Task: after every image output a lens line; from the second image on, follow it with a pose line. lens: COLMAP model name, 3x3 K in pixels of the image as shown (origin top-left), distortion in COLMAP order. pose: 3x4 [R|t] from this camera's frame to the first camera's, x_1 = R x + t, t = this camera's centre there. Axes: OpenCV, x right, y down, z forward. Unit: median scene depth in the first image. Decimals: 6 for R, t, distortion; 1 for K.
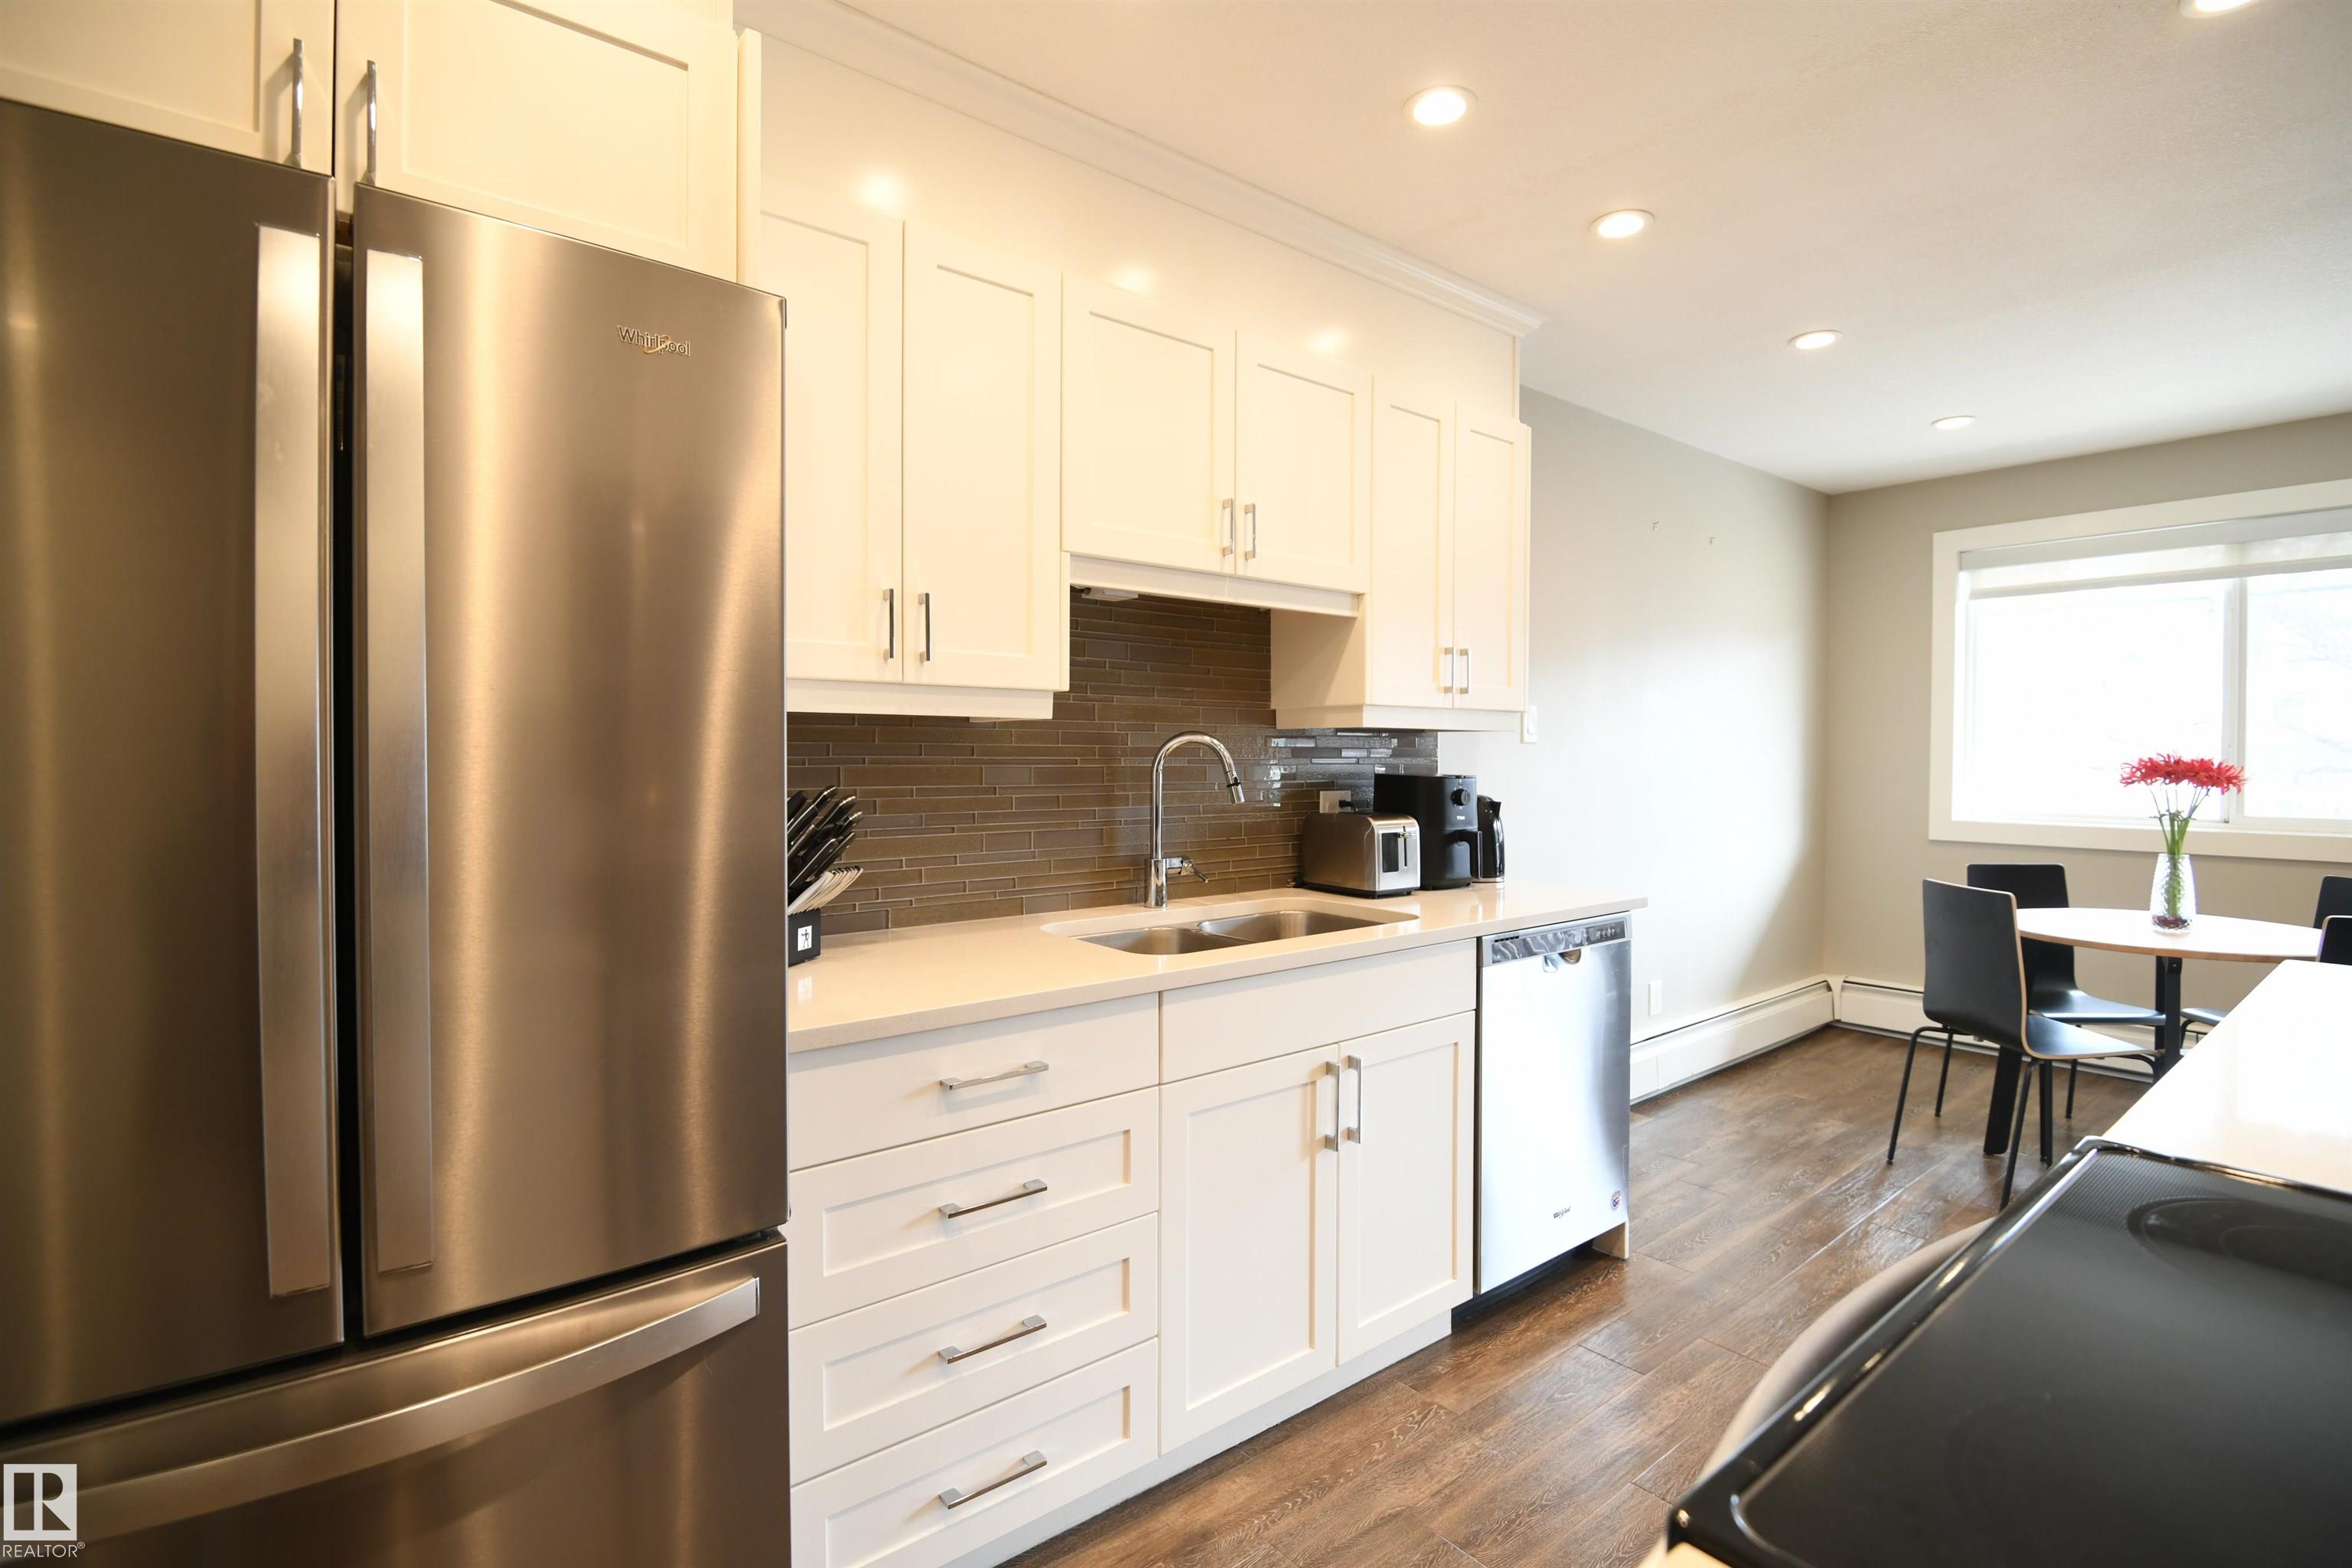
lens RADIAL K [[1085.3, 0, 1178.0], [0, 1085.3, 773.1], [0, 0, 1]] dist [-0.000932, -0.008719]
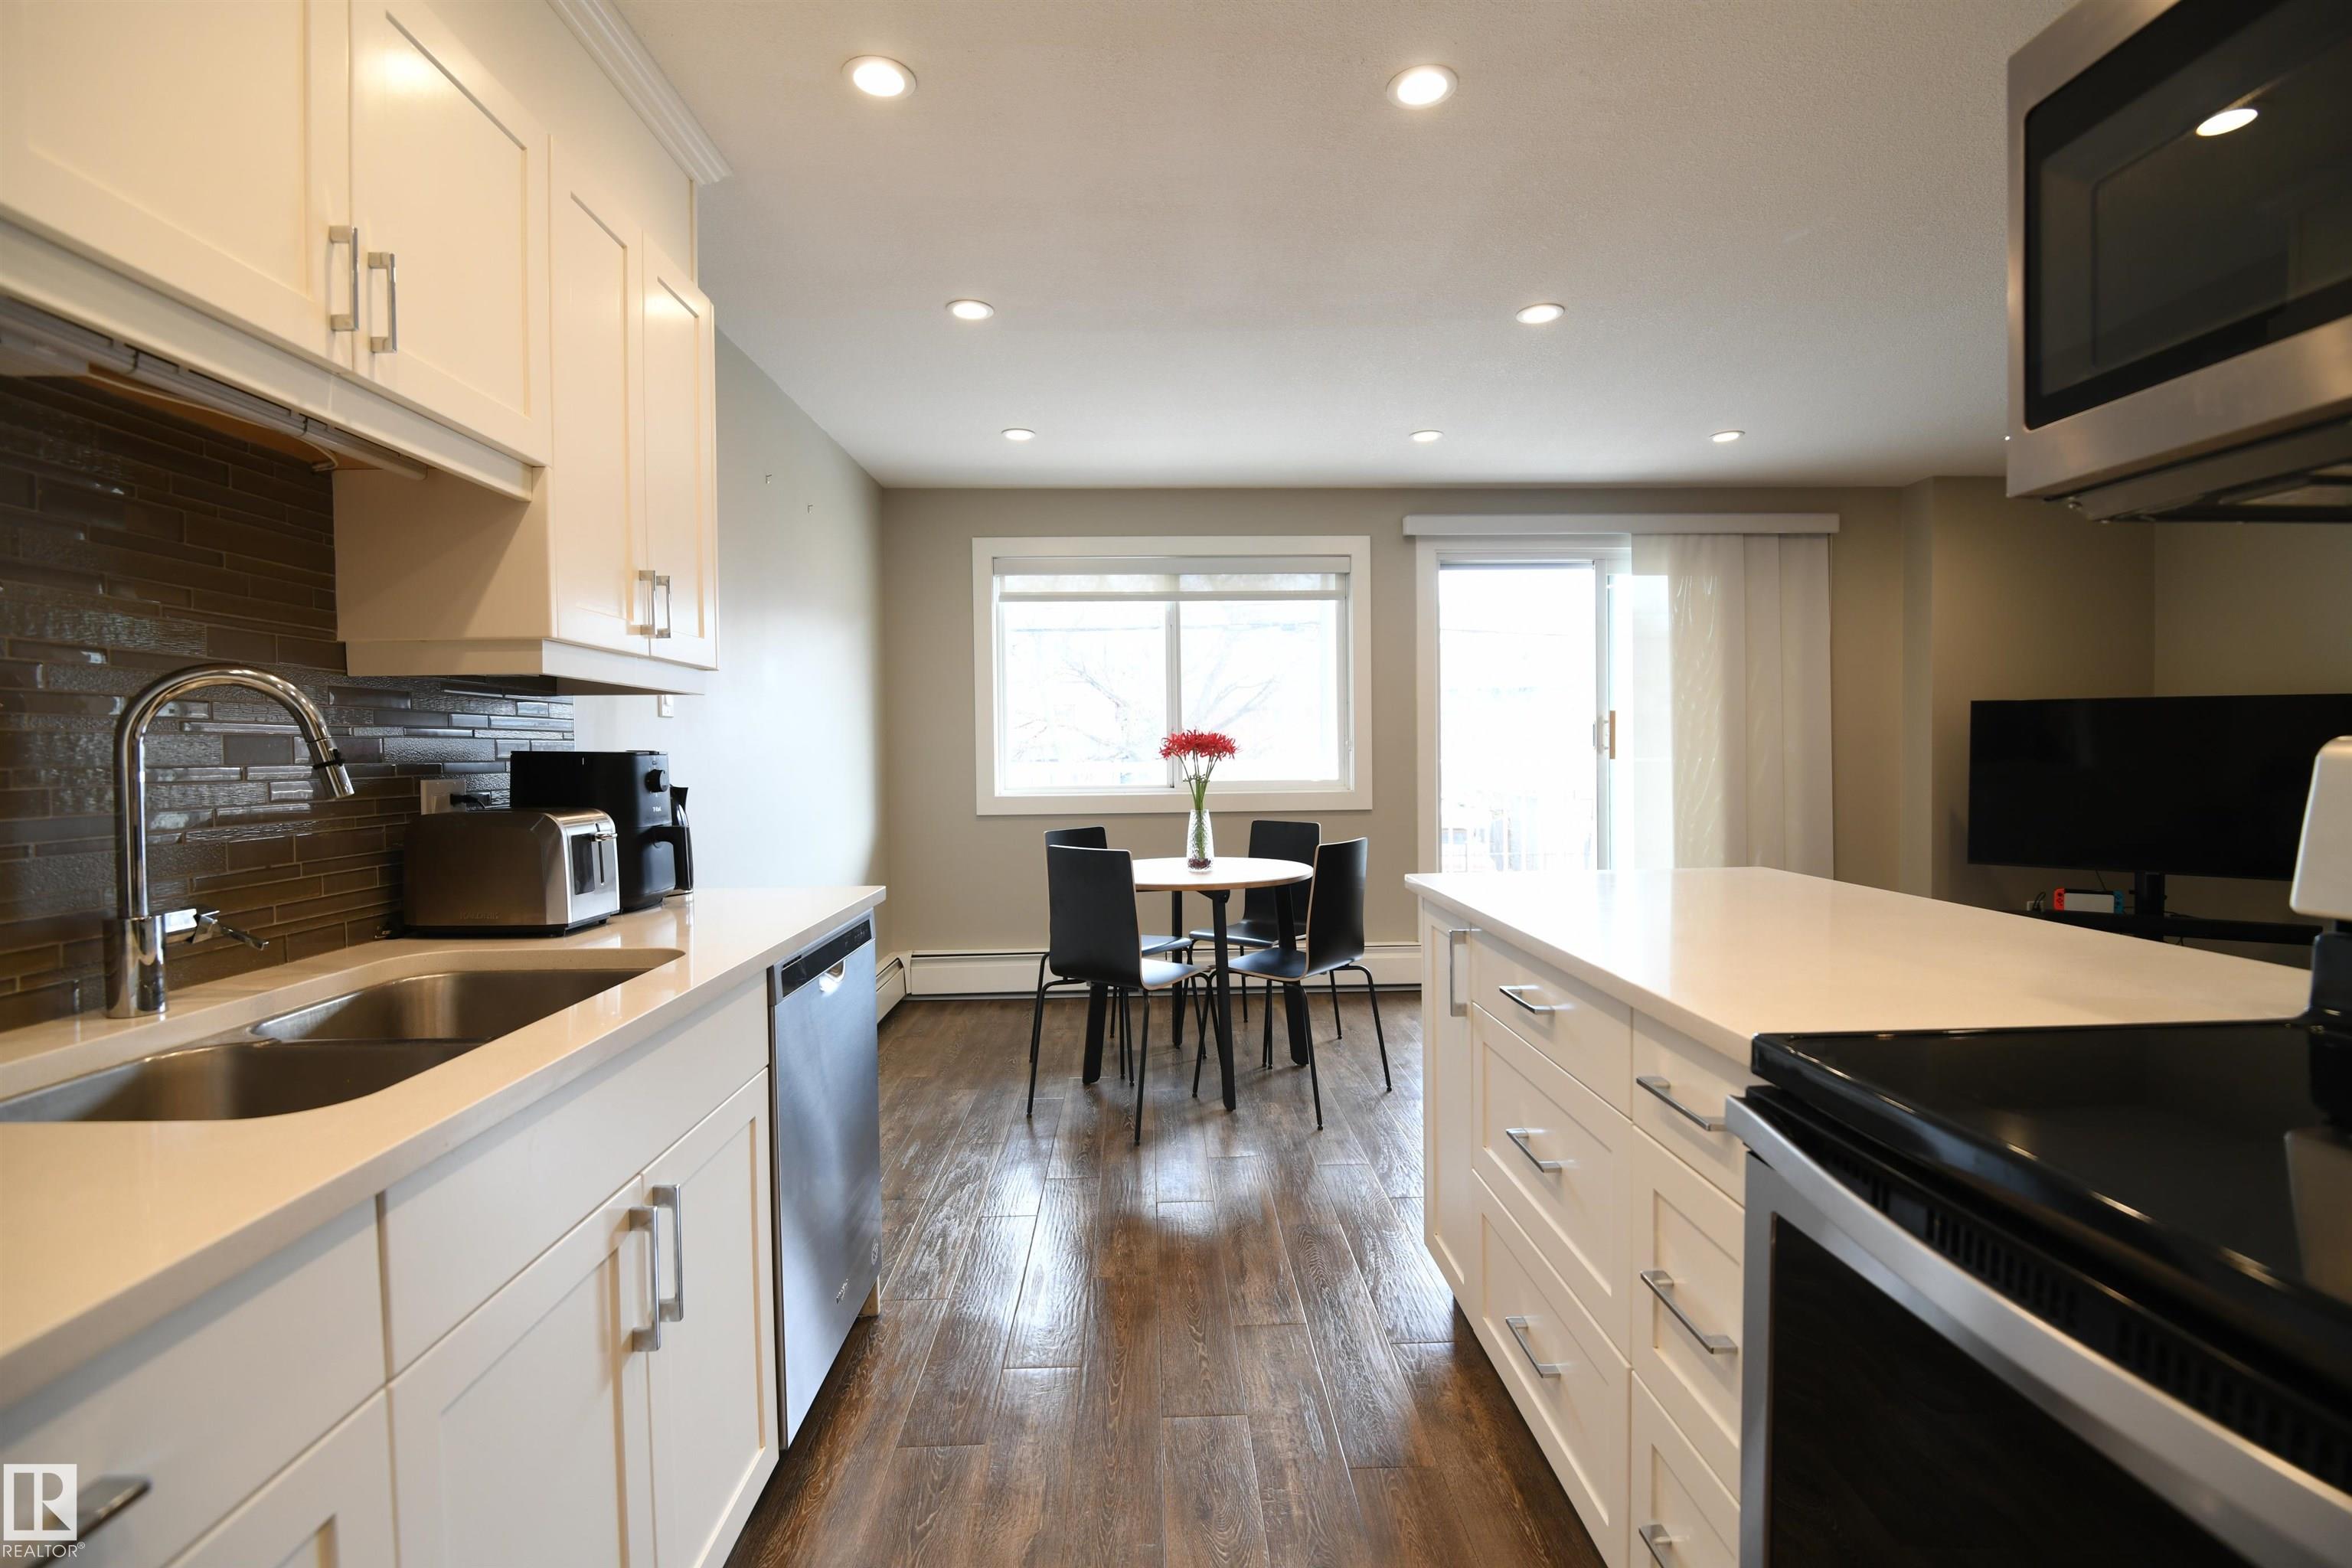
lens RADIAL K [[1083.9, 0, 1184.5], [0, 1083.9, 776.9], [0, 0, 1]] dist [-0.000642, -0.016201]
pose [[0.596101, -0.029718, 0.802359, -0.114611], [0.029099, 0.999458, 0.015400, 0.019357], [-0.802382, 0.014168, 0.596643, 0.292826]]
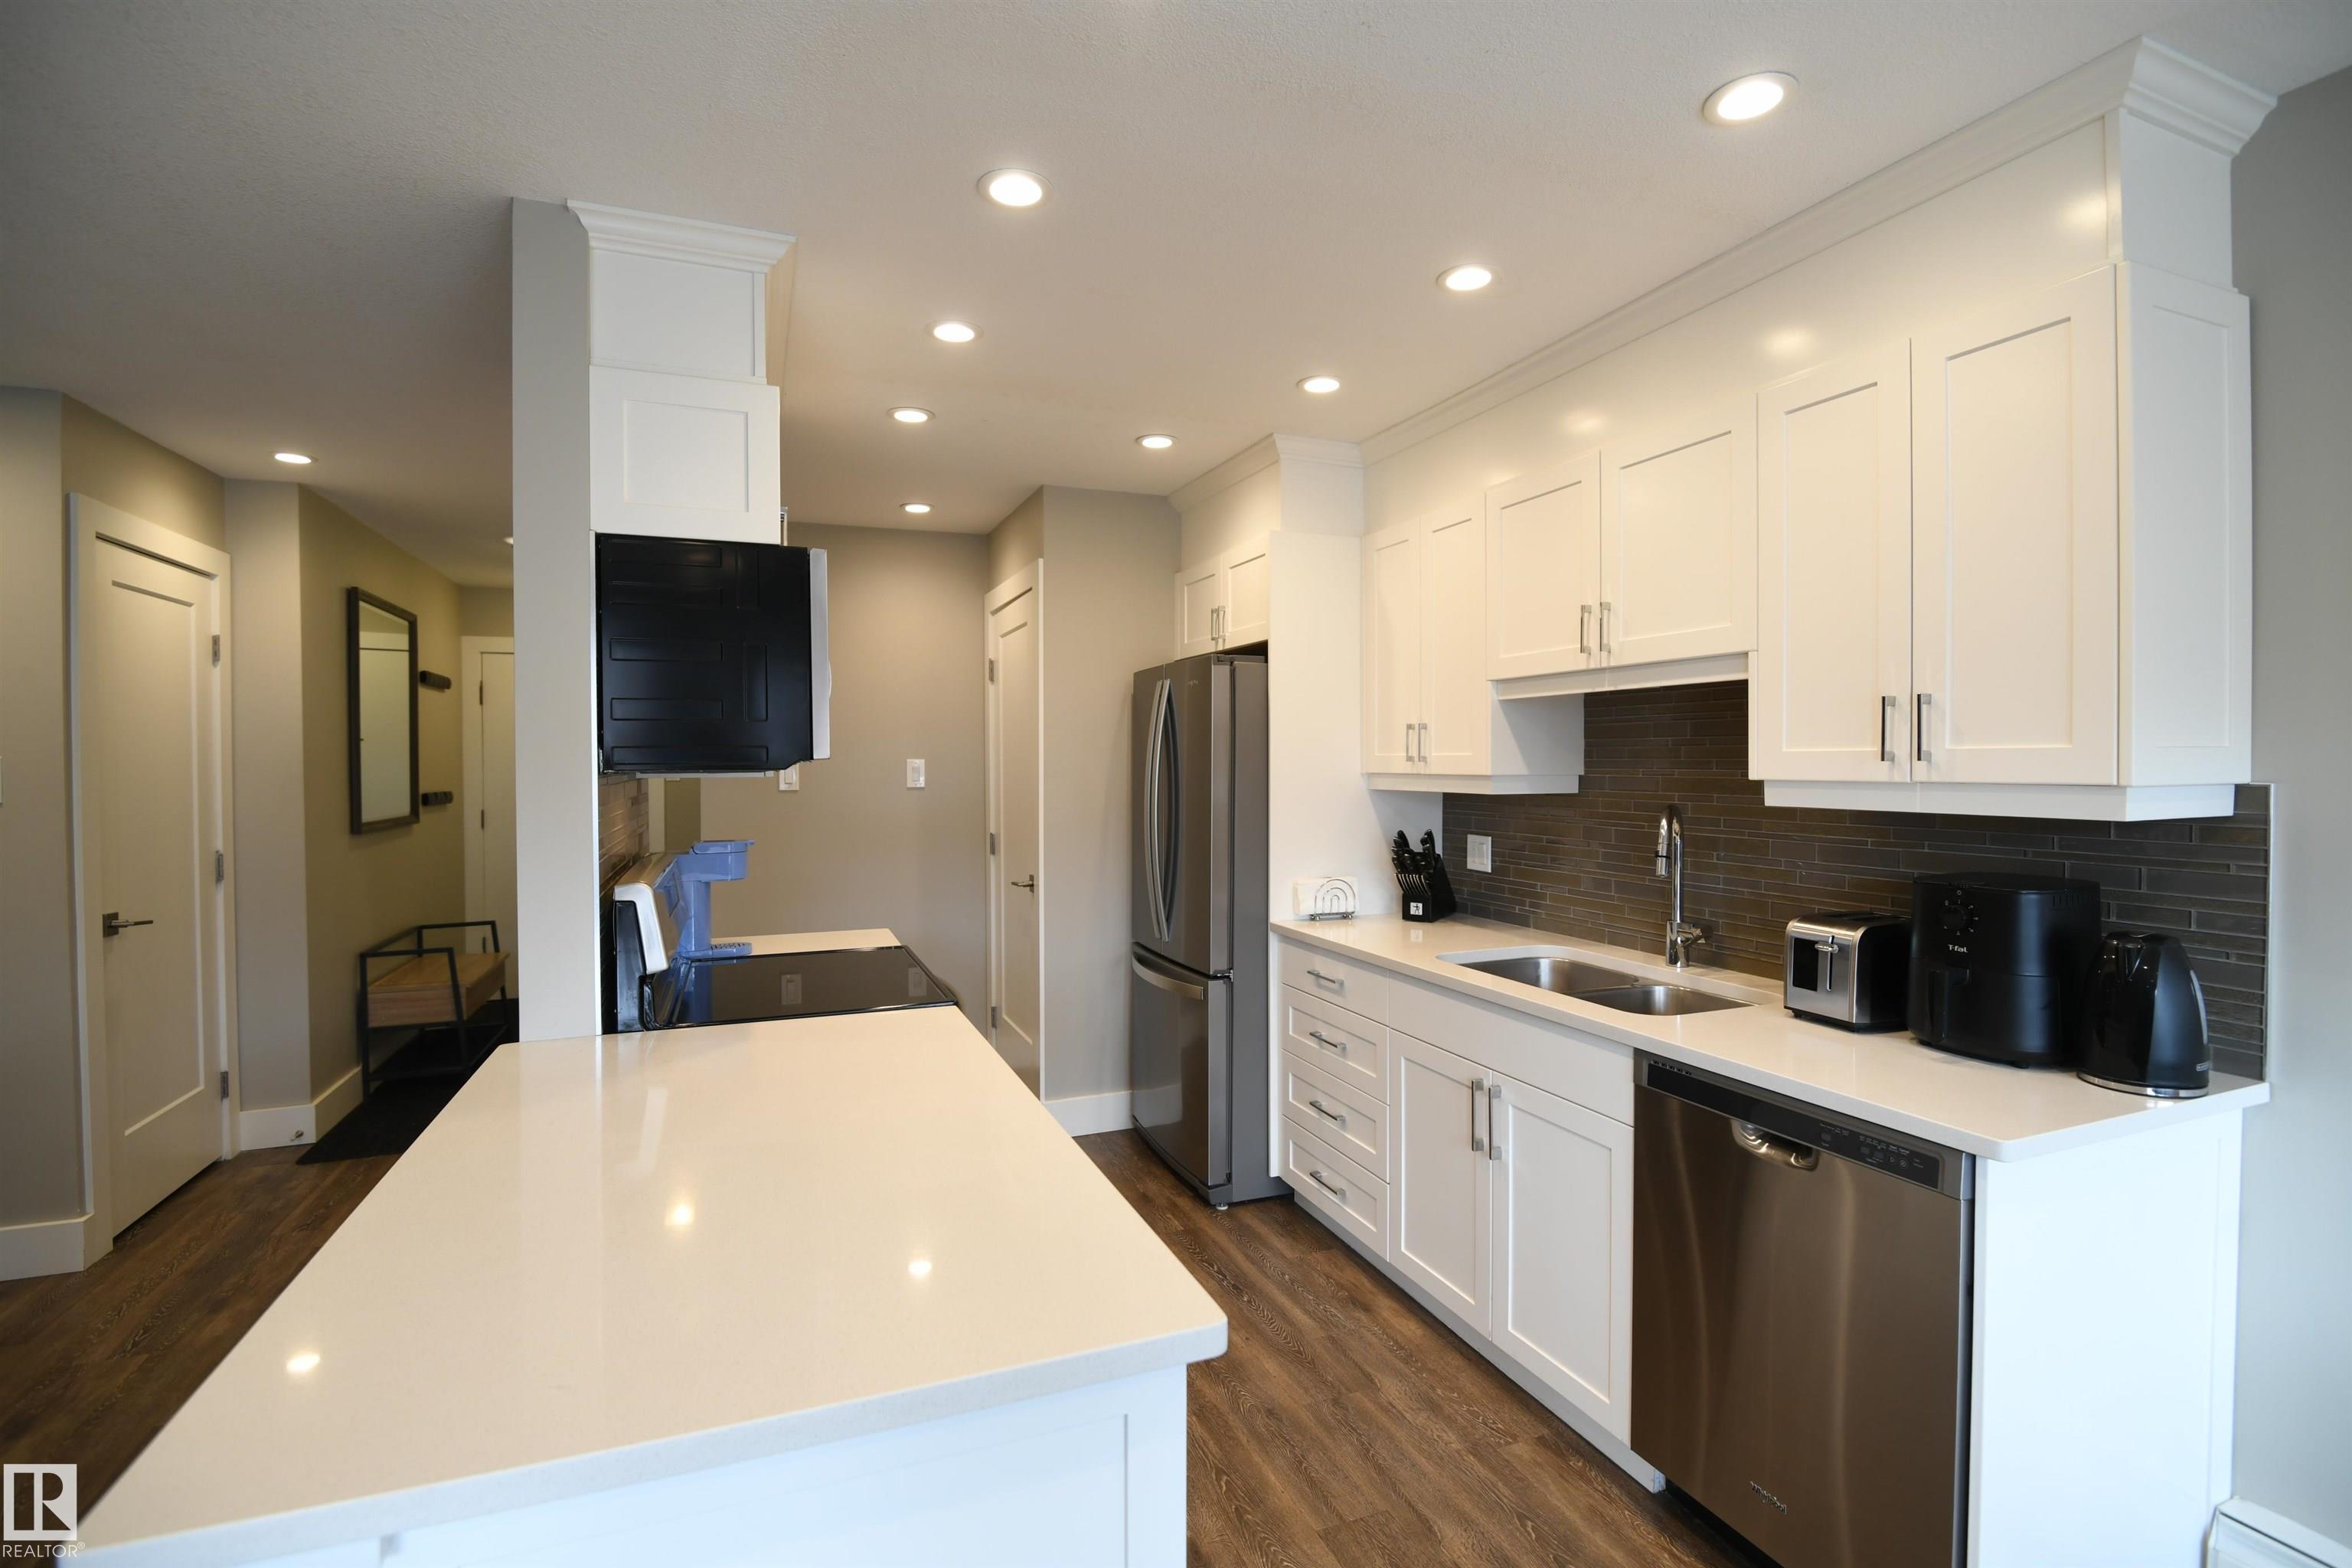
lens RADIAL K [[1085.3, 0, 1178.0], [0, 1085.3, 773.1], [0, 0, 1]] dist [-0.000932, -0.008719]
pose [[-0.291188, 0.006893, -0.956641, 1.053866], [-0.015047, 0.999817, 0.011784, -0.066975], [0.956548, 0.017826, -0.291031, 0.764548]]
